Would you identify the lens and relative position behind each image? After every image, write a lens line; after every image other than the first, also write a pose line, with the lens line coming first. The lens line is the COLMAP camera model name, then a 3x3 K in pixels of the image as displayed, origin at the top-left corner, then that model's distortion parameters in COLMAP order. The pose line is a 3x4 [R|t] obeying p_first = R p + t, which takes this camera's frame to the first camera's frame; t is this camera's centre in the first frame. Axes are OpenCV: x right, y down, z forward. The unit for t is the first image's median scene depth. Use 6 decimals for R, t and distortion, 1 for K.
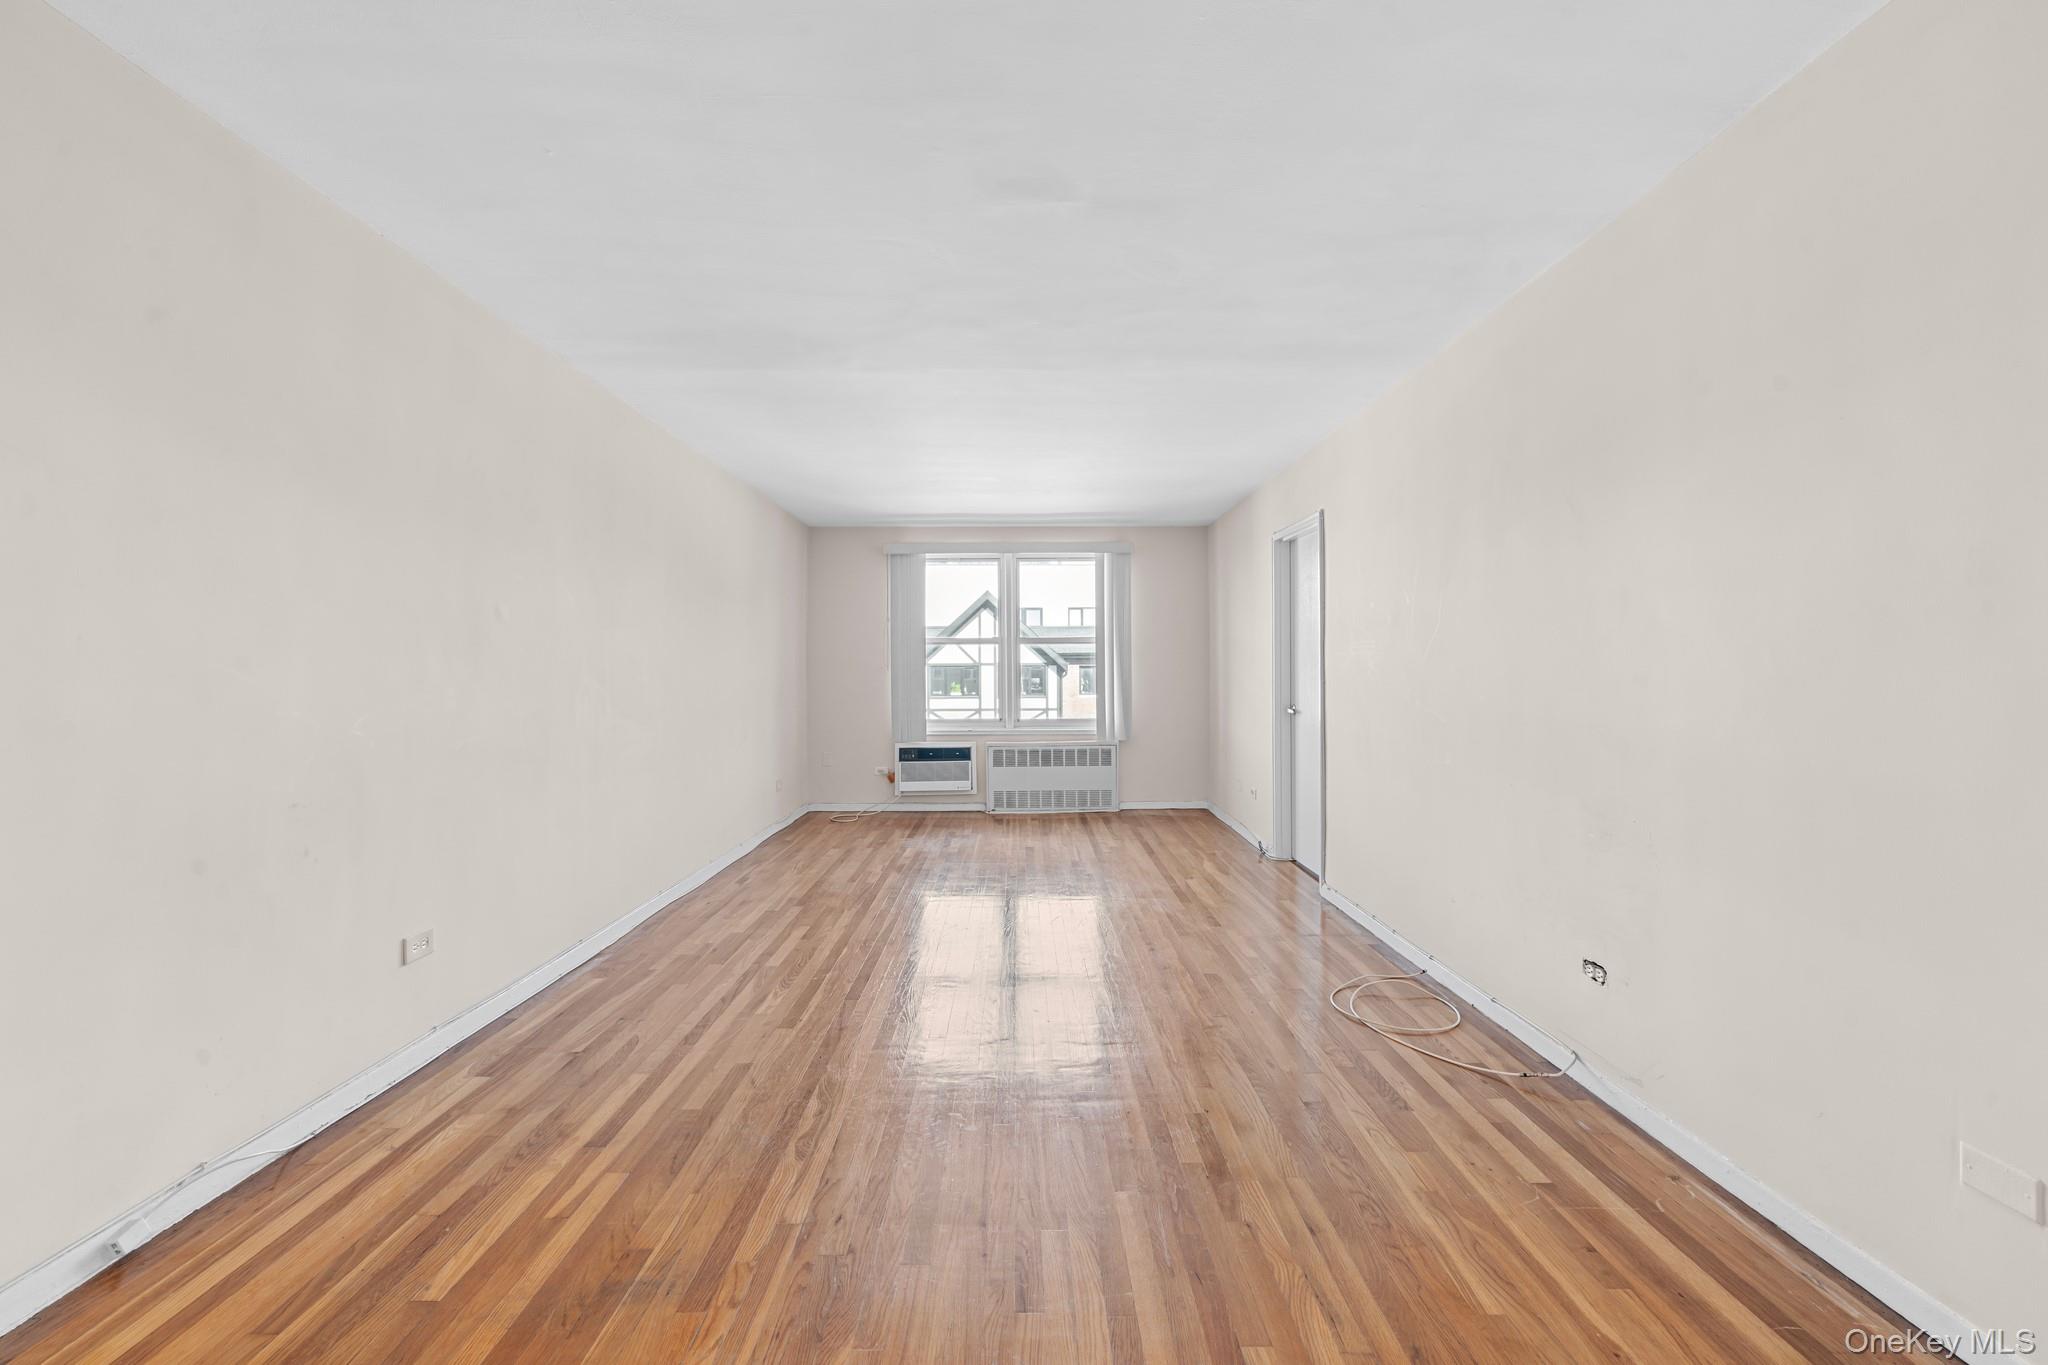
lens RADIAL K [[831.1, 0, 1021.5], [0, 831.1, 665.8], [0, 0, 1]] dist [-0.008878, -0.000388]
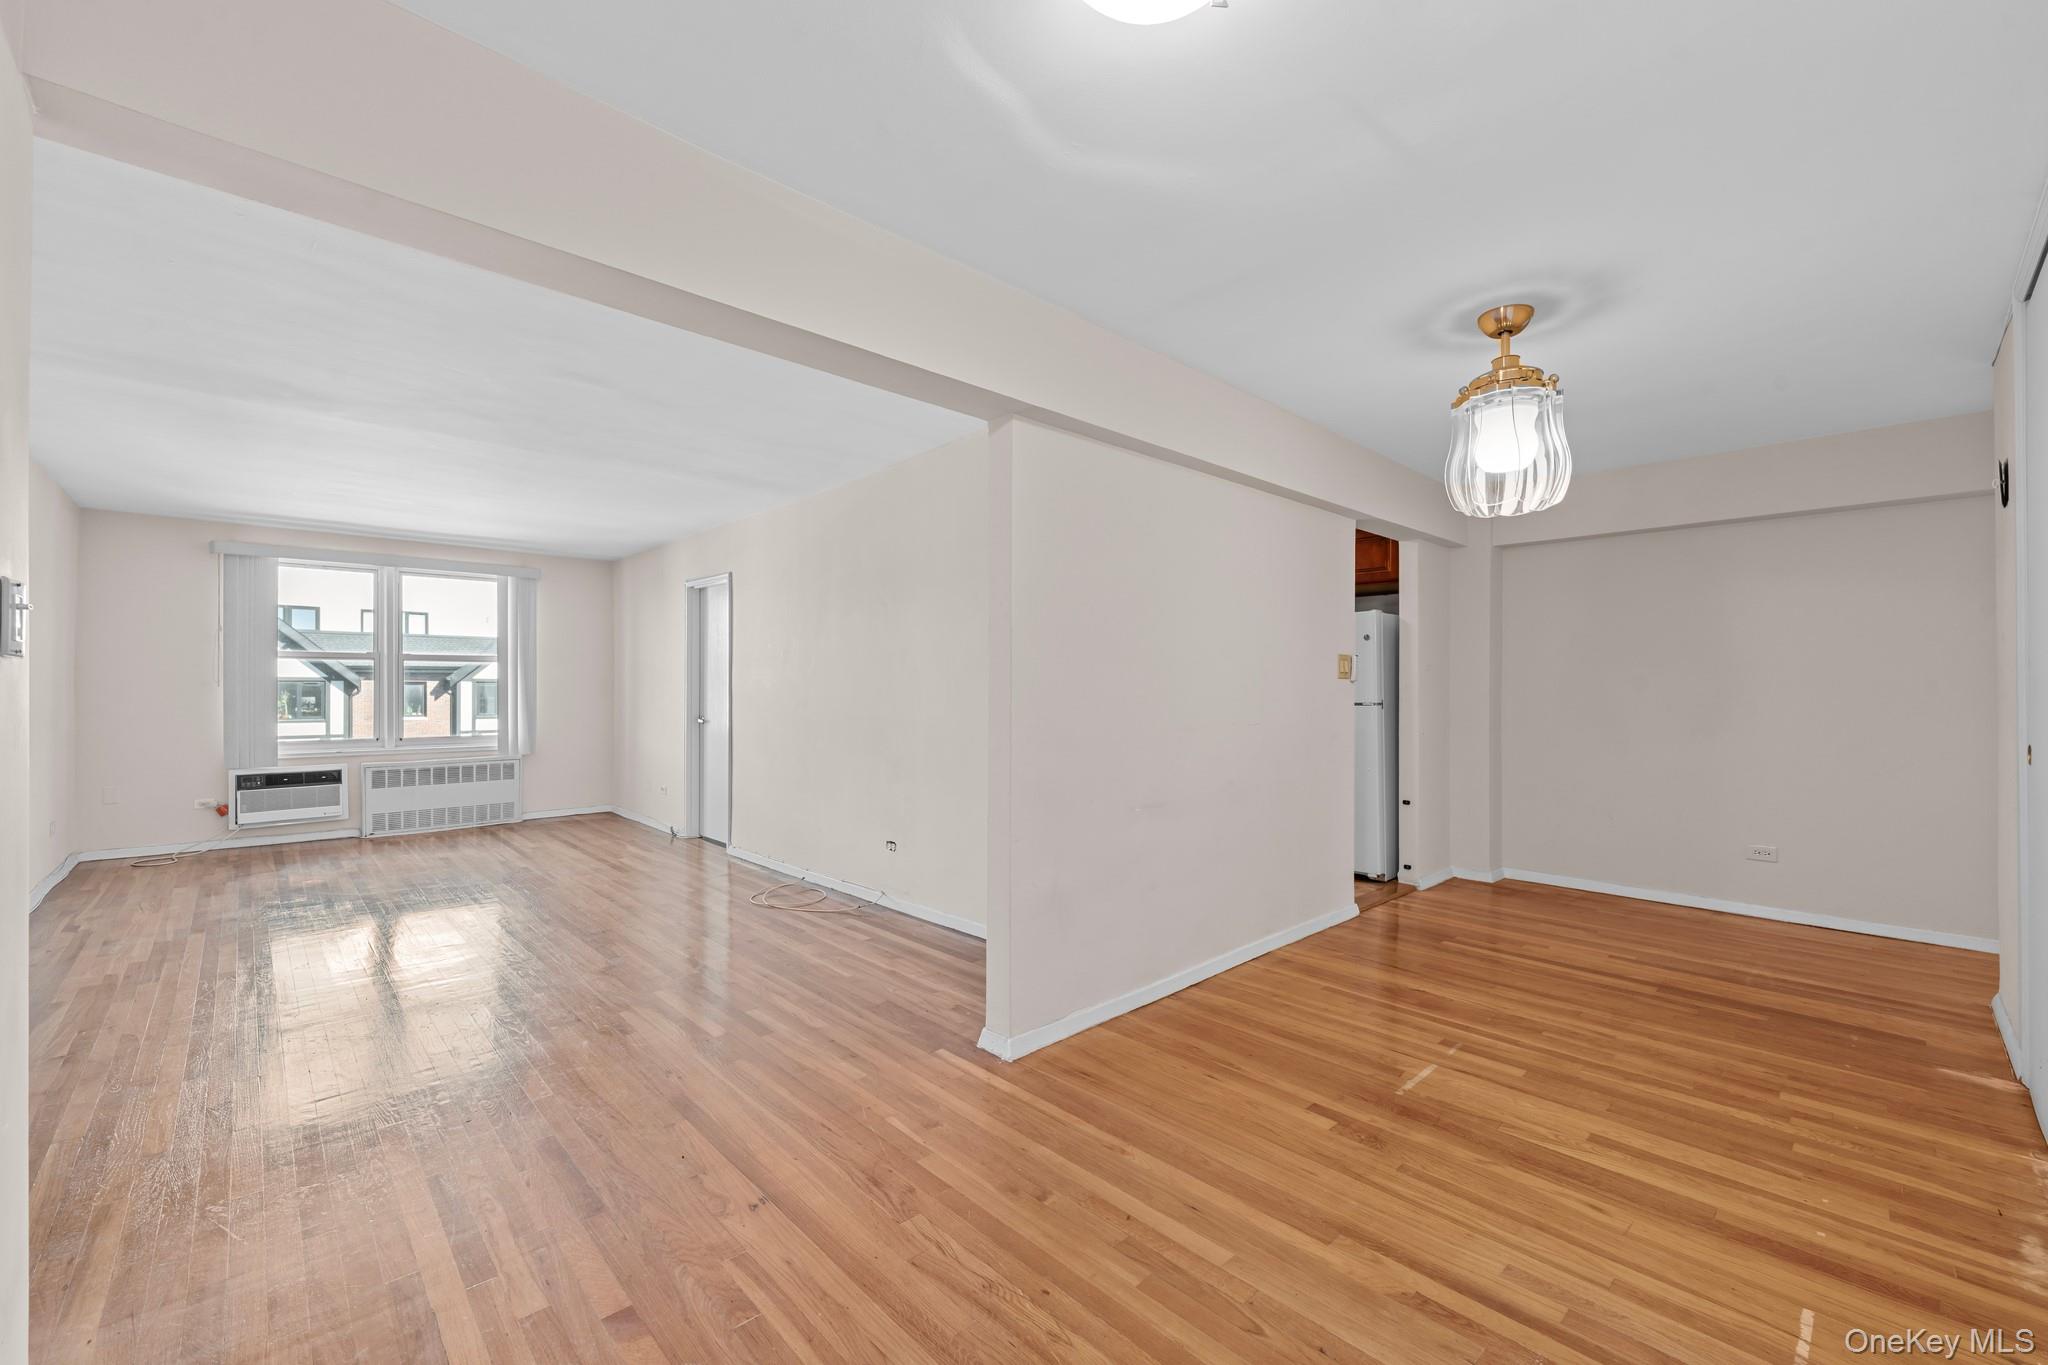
lens RADIAL K [[831.1, 0, 1014.3], [0, 831.1, 687.7], [0, 0, 1]] dist [-0.008878, -0.000388]
pose [[0.741680, 0.006418, 0.670723, -0.124694], [-0.009066, 0.999959, 0.000457, -0.001330], [-0.670692, -0.006420, 0.741708, -0.197586]]
